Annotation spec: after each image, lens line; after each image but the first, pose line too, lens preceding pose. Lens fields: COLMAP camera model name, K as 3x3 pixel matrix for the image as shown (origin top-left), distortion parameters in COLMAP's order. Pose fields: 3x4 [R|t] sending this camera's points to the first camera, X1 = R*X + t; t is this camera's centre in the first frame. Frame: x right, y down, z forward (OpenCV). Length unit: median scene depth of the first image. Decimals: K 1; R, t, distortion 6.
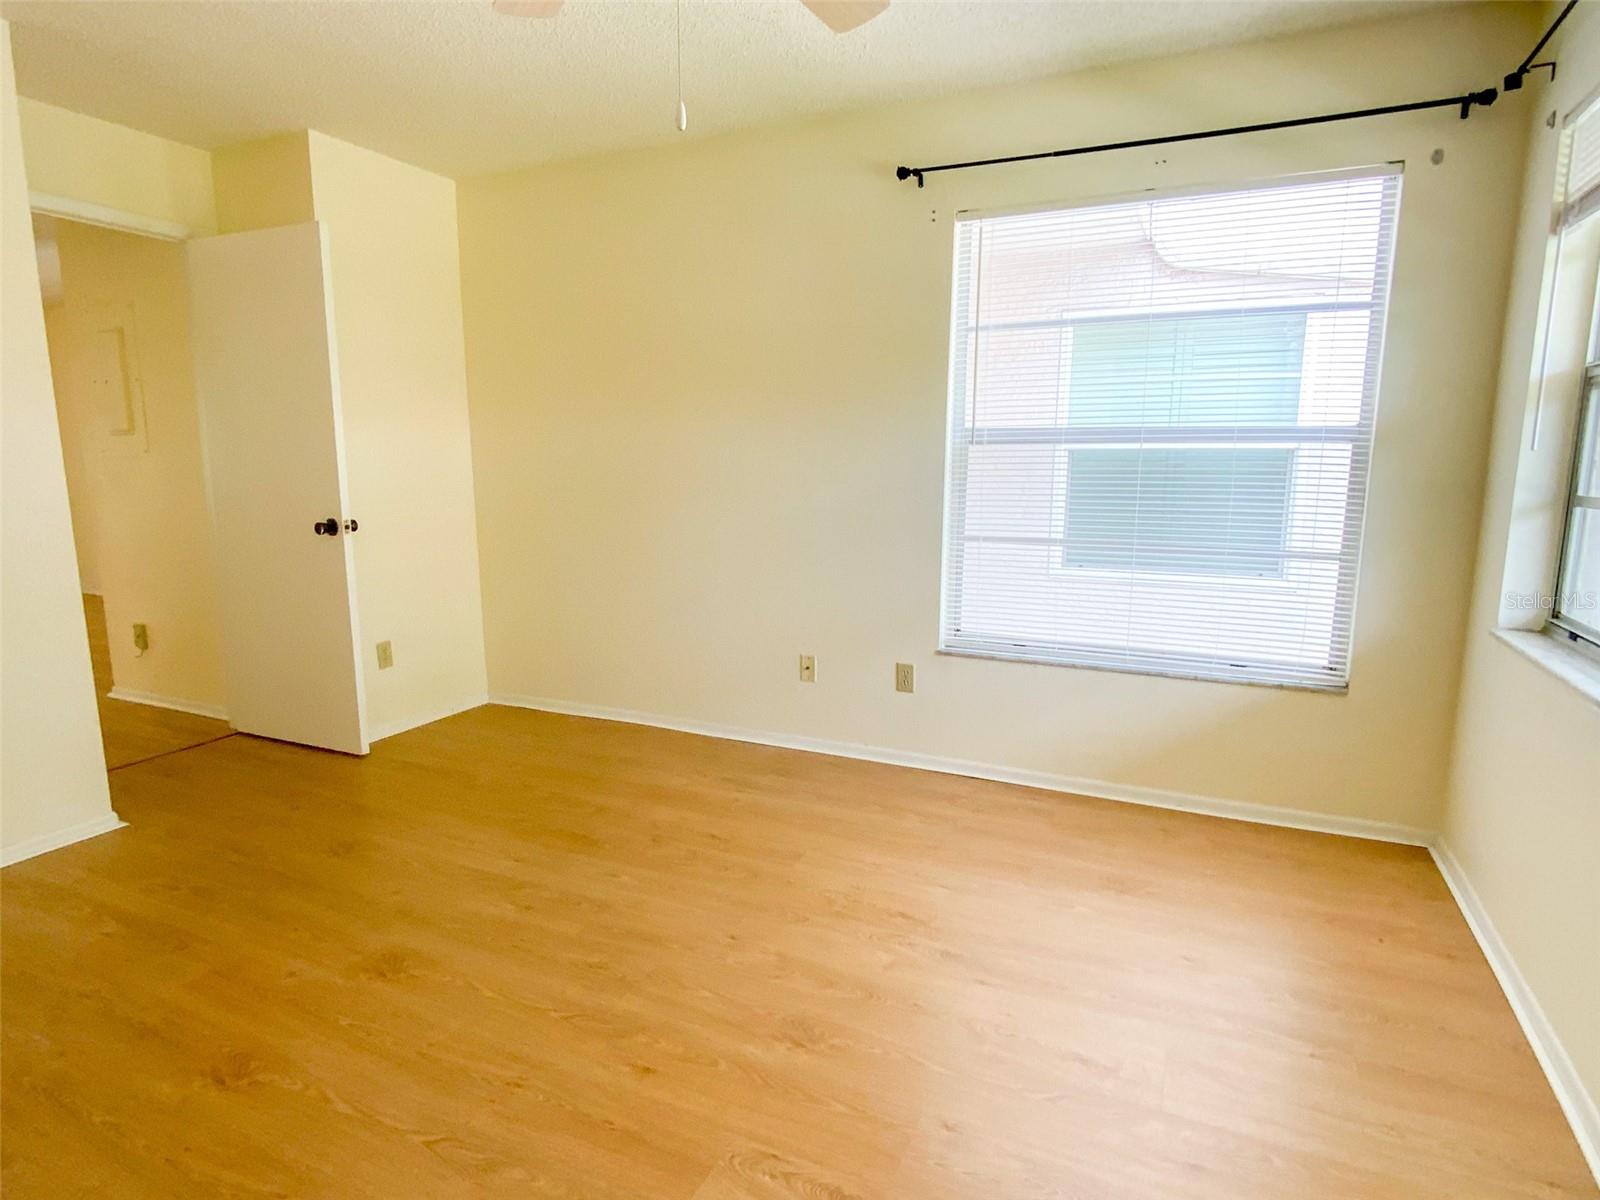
lens RADIAL K [[903.0, 0, 809.4], [0, 903.0, 602.8], [0, 0, 1]] dist [0.036862, -0.037487]
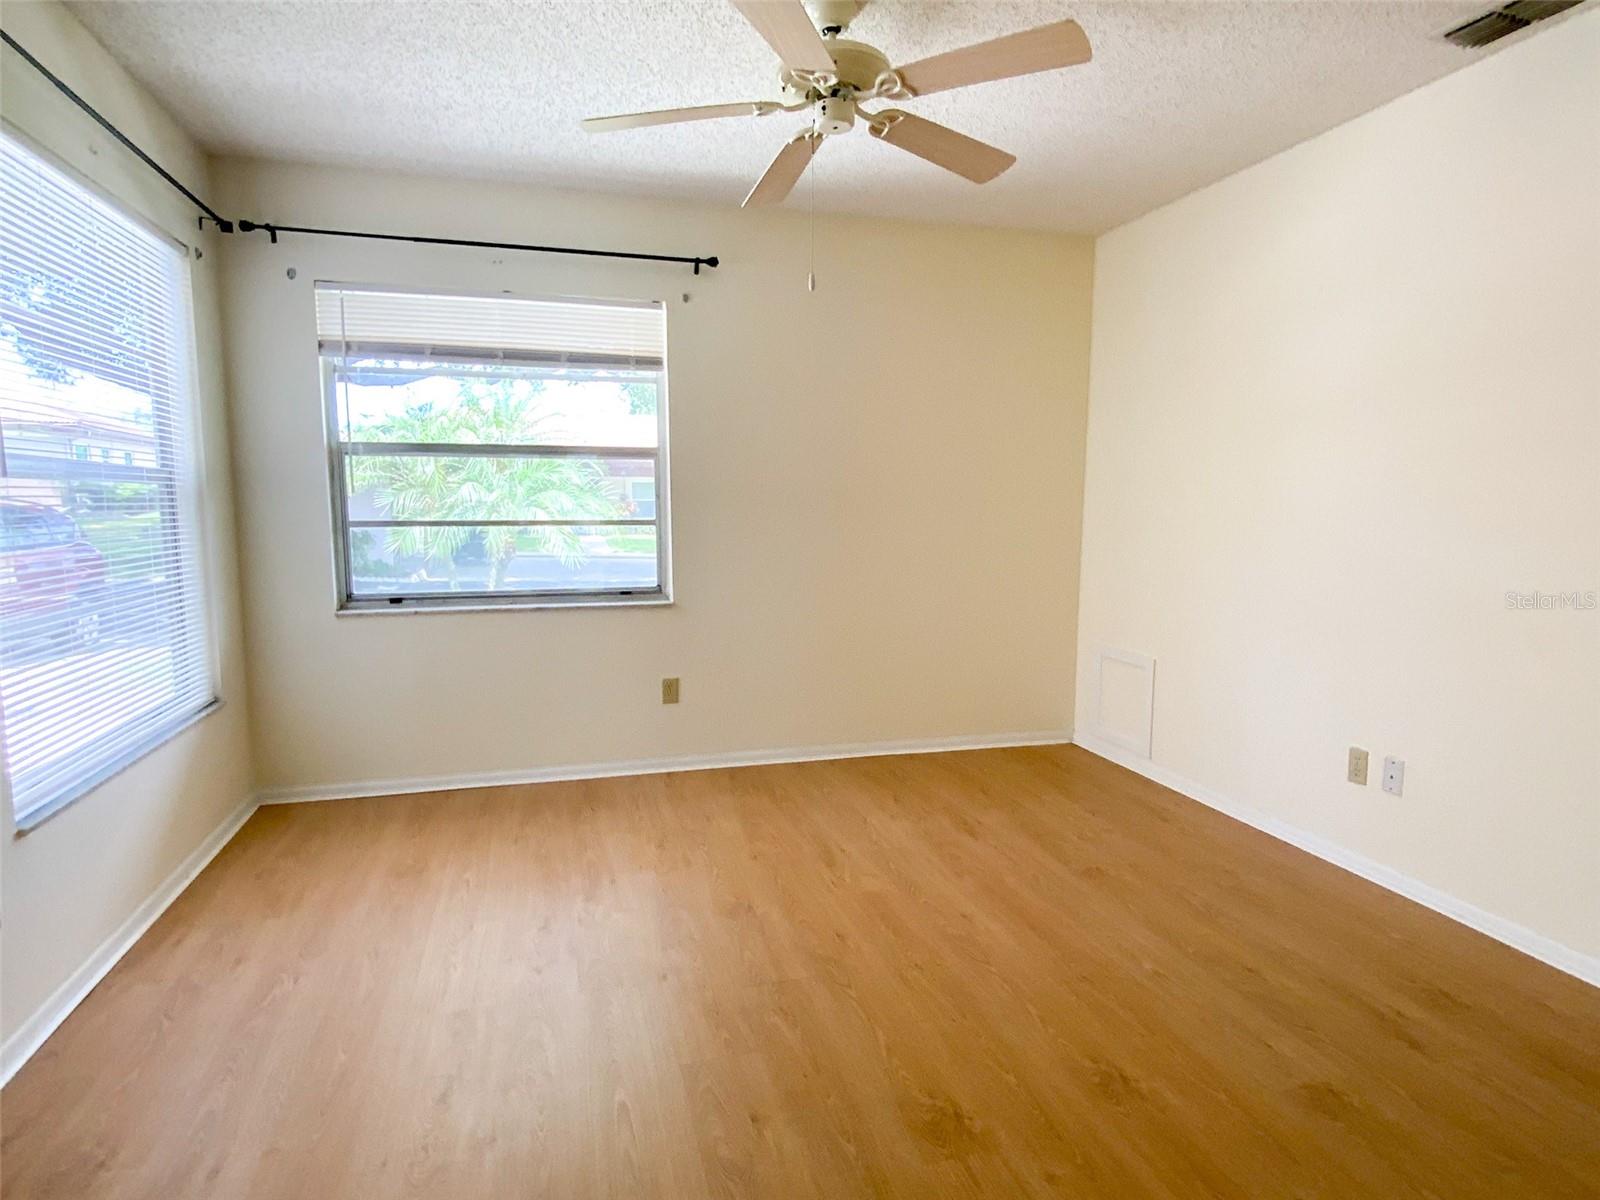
lens RADIAL K [[884.9, 0, 800.0], [0, 884.9, 600.0], [0, 0, 1]] dist [0.042534, -0.035389]
pose [[-0.656477, -0.087359, 0.749271, -0.925598], [0.117578, 0.969282, 0.216027, -0.238756], [-0.745126, 0.229915, -0.626040, 1.476985]]
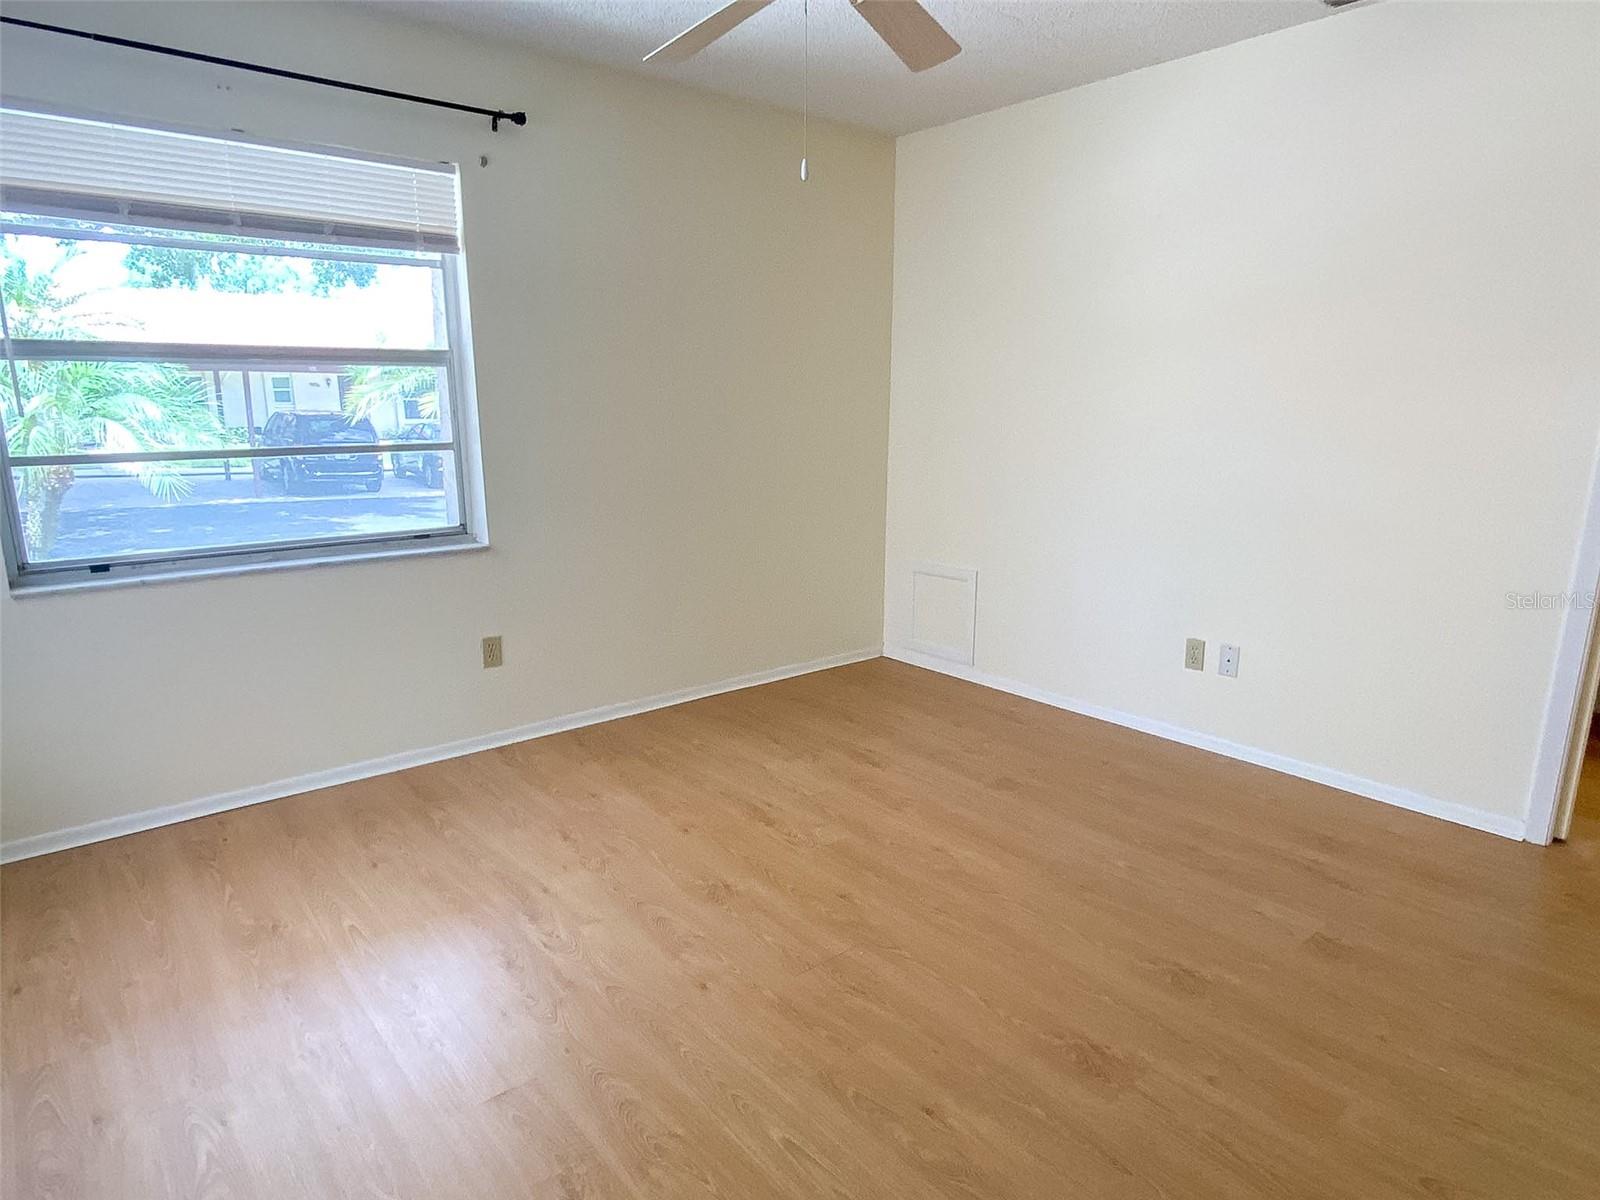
lens RADIAL K [[933.3, 0, 793.6], [0, 933.3, 597.3], [0, 0, 1]] dist [0.028263, -0.022530]
pose [[-0.904054, -0.089432, 0.417956, -0.530921], [0.068037, 0.935284, 0.347295, -0.302150], [-0.421968, 0.342411, -0.839463, 1.670964]]
